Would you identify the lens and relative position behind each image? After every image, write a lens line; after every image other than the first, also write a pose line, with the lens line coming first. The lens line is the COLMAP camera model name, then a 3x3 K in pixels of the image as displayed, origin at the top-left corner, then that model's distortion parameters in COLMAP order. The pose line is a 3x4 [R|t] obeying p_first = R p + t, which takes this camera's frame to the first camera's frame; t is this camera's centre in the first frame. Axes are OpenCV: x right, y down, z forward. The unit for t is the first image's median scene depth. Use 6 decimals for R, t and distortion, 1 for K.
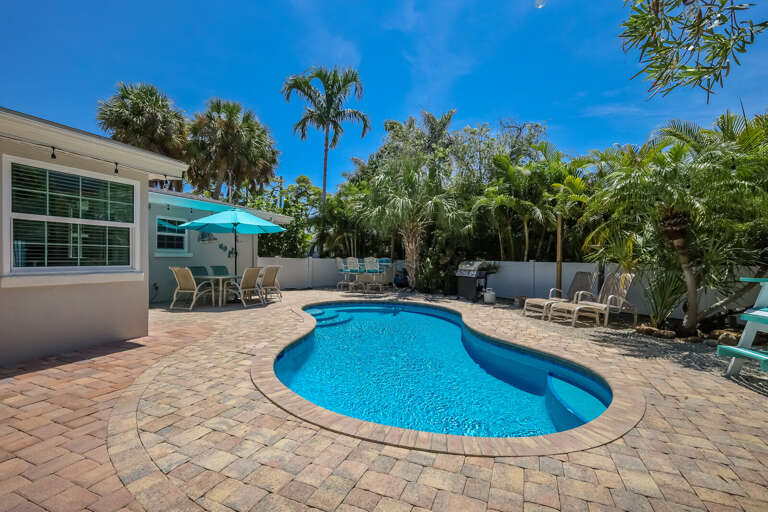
lens RADIAL K [[338.0, 0, 384.1], [0, 338.0, 256.6], [0, 0, 1]] dist [-0.000345, 0.000271]
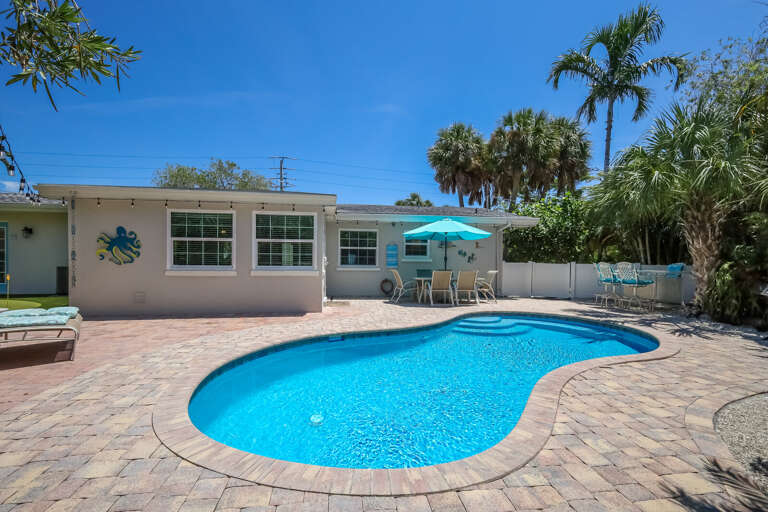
lens RADIAL K [[338.0, 0, 390.1], [0, 338.0, 270.4], [0, 0, 1]] dist [-0.000345, 0.000271]
pose [[0.530842, 0.018622, -0.847266, 0.392491], [0.000198, 0.999756, 0.022097, 0.005086], [0.847471, -0.011898, 0.530709, 0.226004]]
